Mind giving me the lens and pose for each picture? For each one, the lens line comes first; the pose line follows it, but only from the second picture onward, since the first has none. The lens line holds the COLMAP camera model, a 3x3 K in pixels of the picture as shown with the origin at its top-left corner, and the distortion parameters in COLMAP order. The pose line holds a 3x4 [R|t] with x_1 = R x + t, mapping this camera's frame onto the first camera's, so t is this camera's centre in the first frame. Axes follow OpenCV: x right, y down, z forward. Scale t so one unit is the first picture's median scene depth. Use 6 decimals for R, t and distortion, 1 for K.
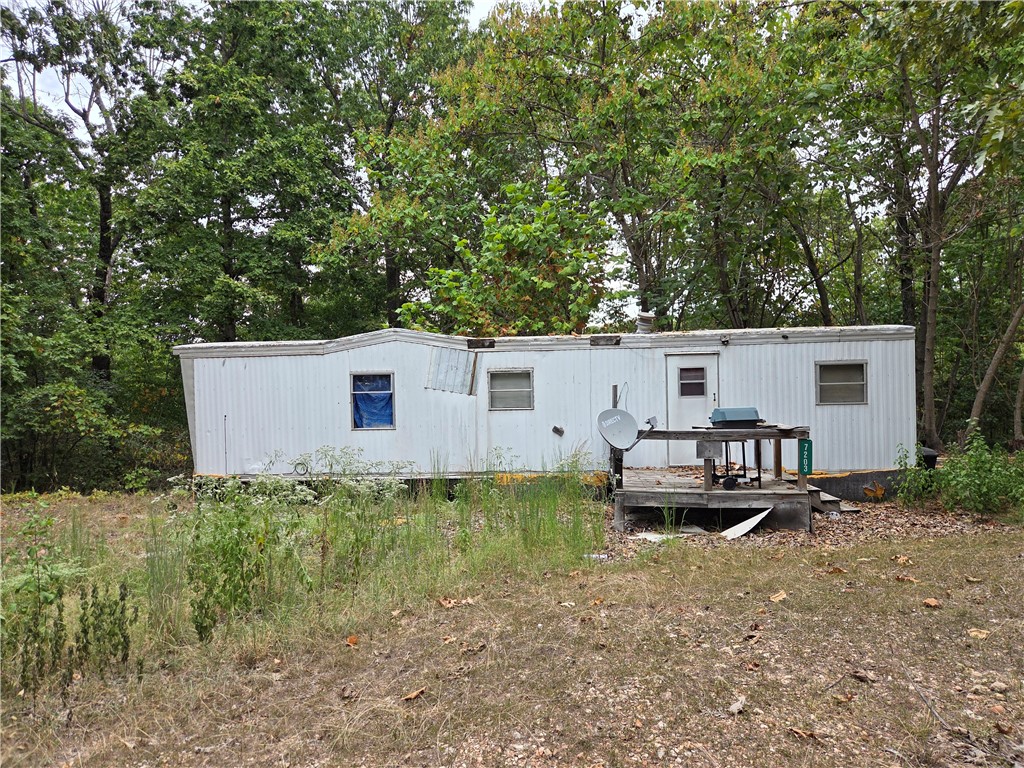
lens RADIAL K [[704.1, 0, 513.9], [0, 704.1, 386.1], [0, 0, 1]] dist [0.069911, -0.065235]
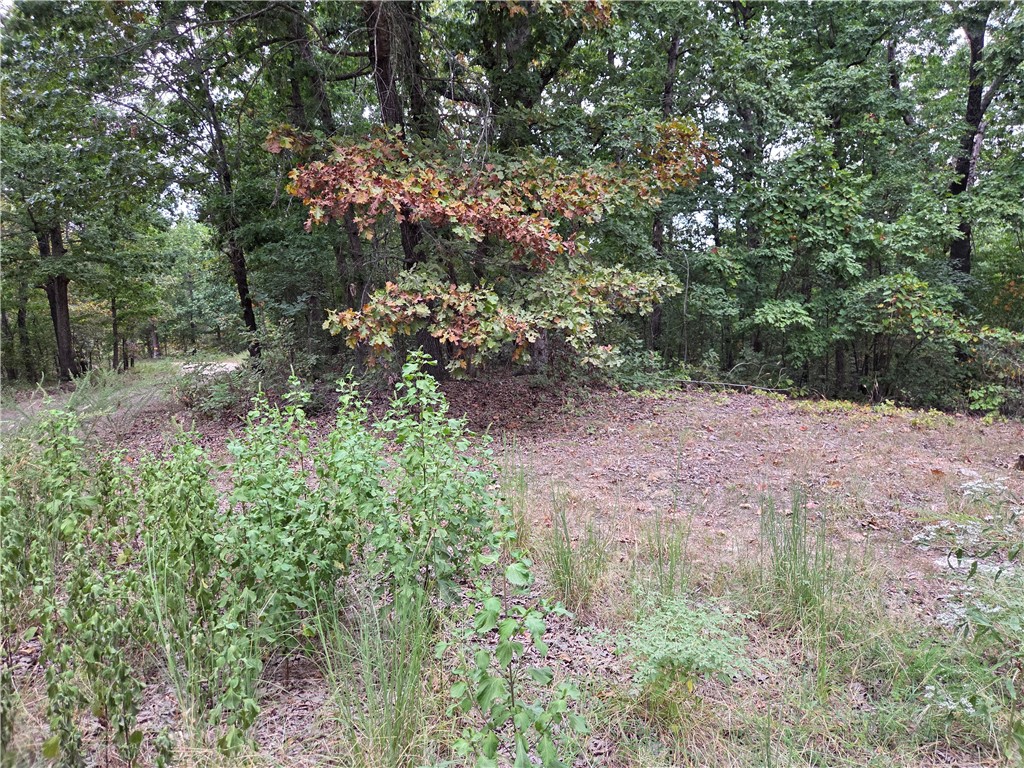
lens RADIAL K [[704.1, 0, 514.0], [0, 704.1, 385.5], [0, 0, 1]] dist [0.069911, -0.065235]
pose [[0.461876, 0.106549, -0.880522, -0.083209], [0.018620, 0.991374, 0.129731, 0.006534], [0.886749, -0.076315, 0.455908, 0.195917]]
